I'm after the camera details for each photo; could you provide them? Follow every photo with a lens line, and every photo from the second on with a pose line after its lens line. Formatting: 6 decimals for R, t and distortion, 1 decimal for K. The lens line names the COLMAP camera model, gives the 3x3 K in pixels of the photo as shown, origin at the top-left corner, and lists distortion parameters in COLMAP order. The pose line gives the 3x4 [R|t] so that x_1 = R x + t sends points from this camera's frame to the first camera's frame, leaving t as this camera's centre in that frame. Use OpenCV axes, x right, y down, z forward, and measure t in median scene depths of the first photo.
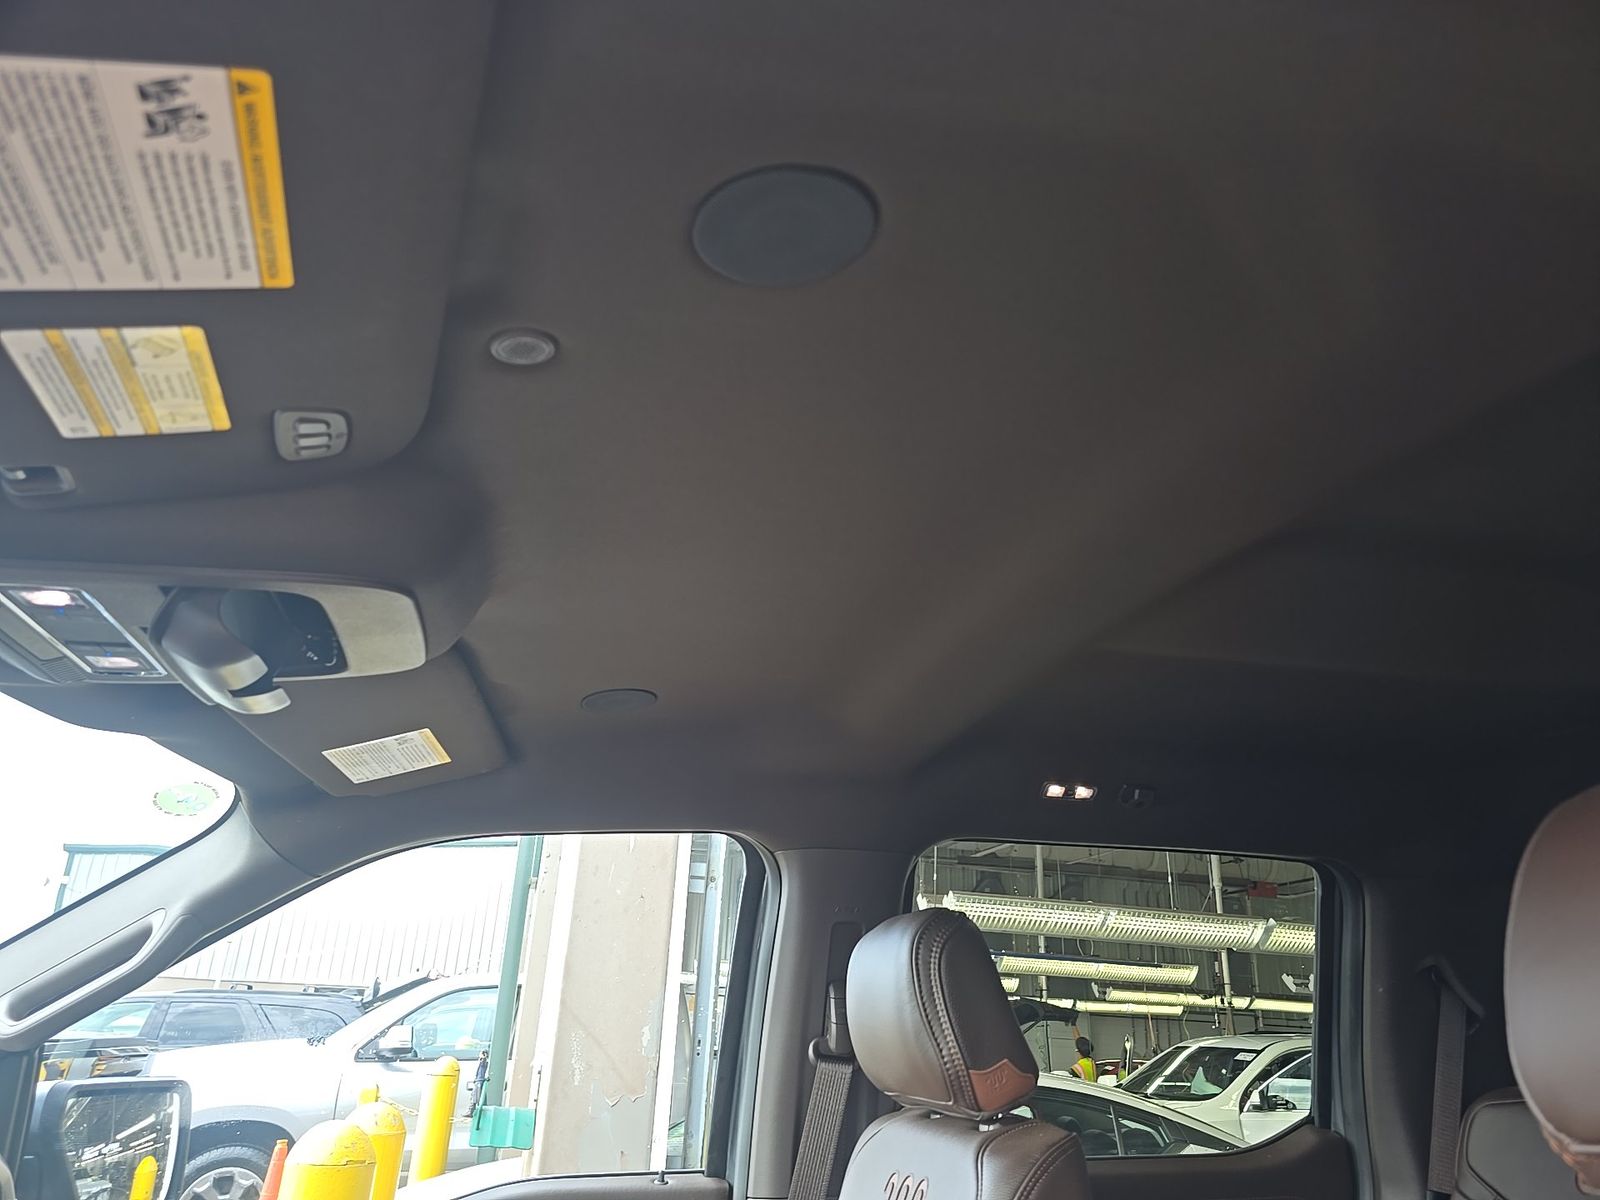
lens RADIAL K [[1103.4, 0, 800.0], [0, 1103.4, 600.0], [0, 0, 1]] dist [0.041313, 0.004816]
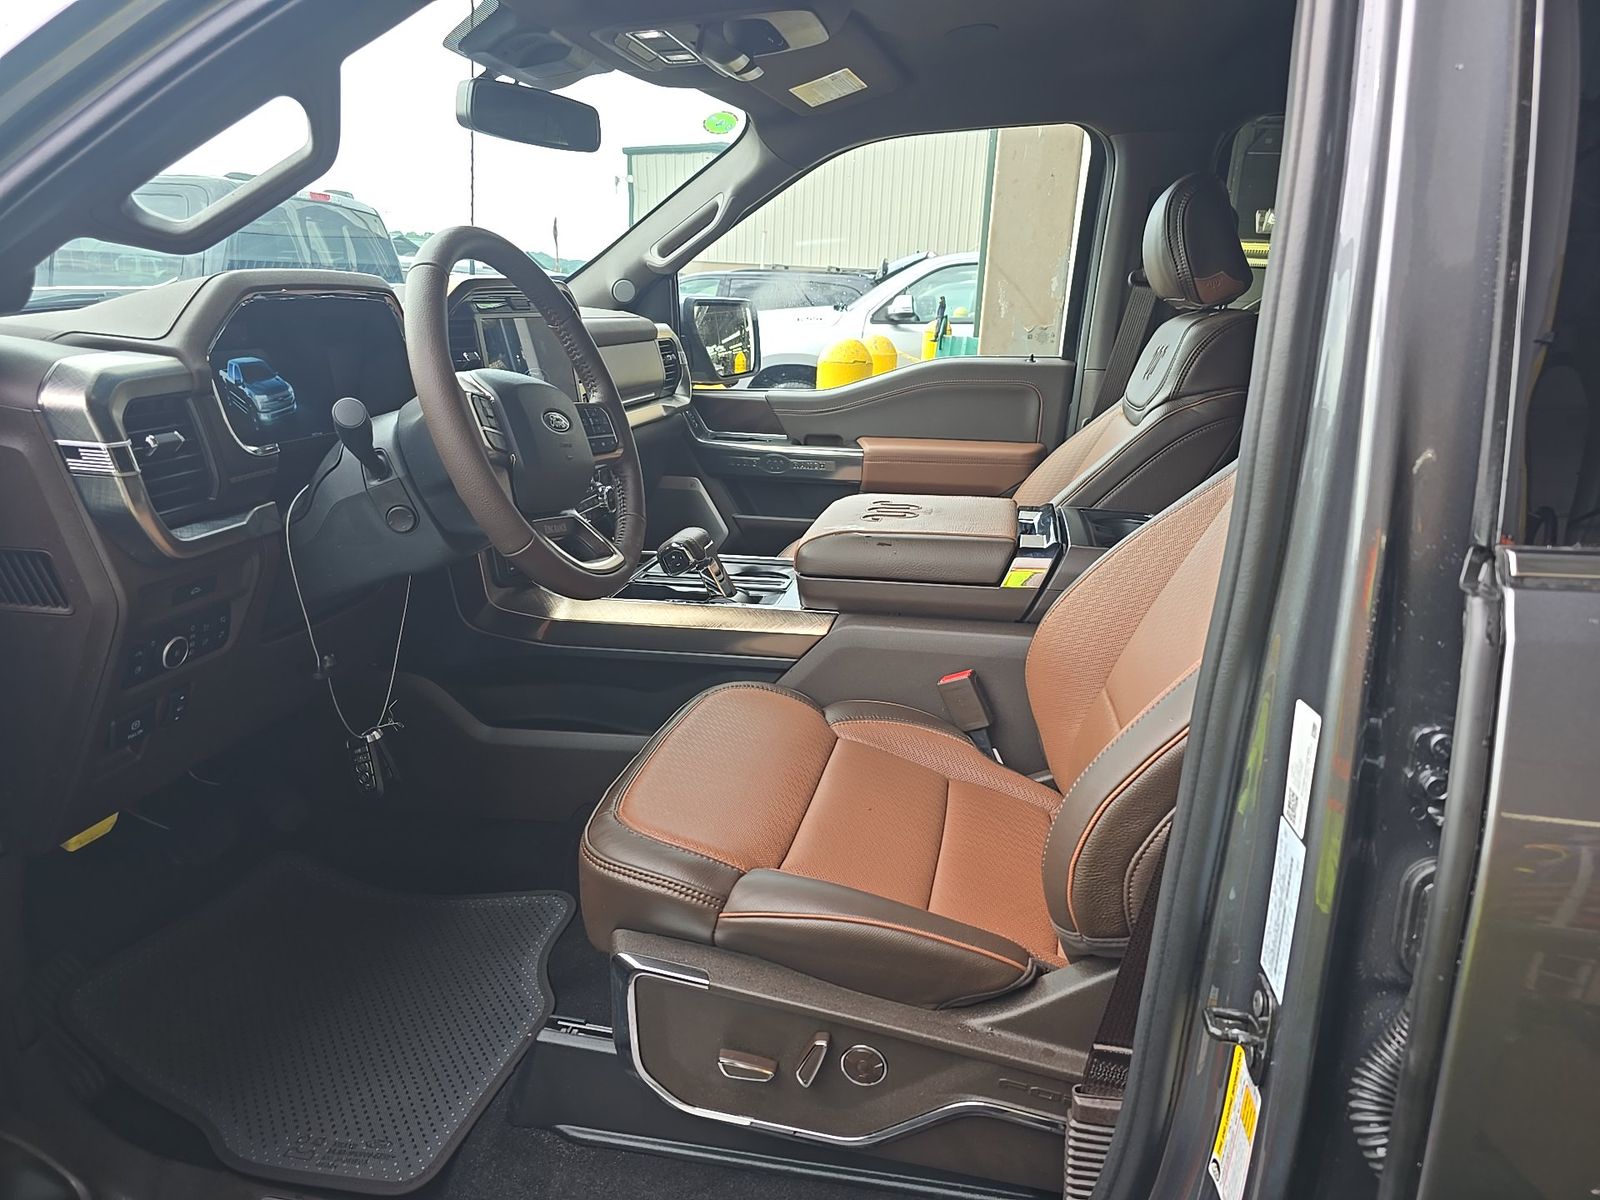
lens RADIAL K [[1092.1, 0, 800.0], [0, 1092.1, 600.0], [0, 0, 1]] dist [0.005658, -0.000402]
pose [[0.911619, 0.108347, -0.396499, 0.200763], [0.145376, 0.817296, 0.557578, -0.095987], [0.384469, -0.565940, 0.729311, -0.388308]]
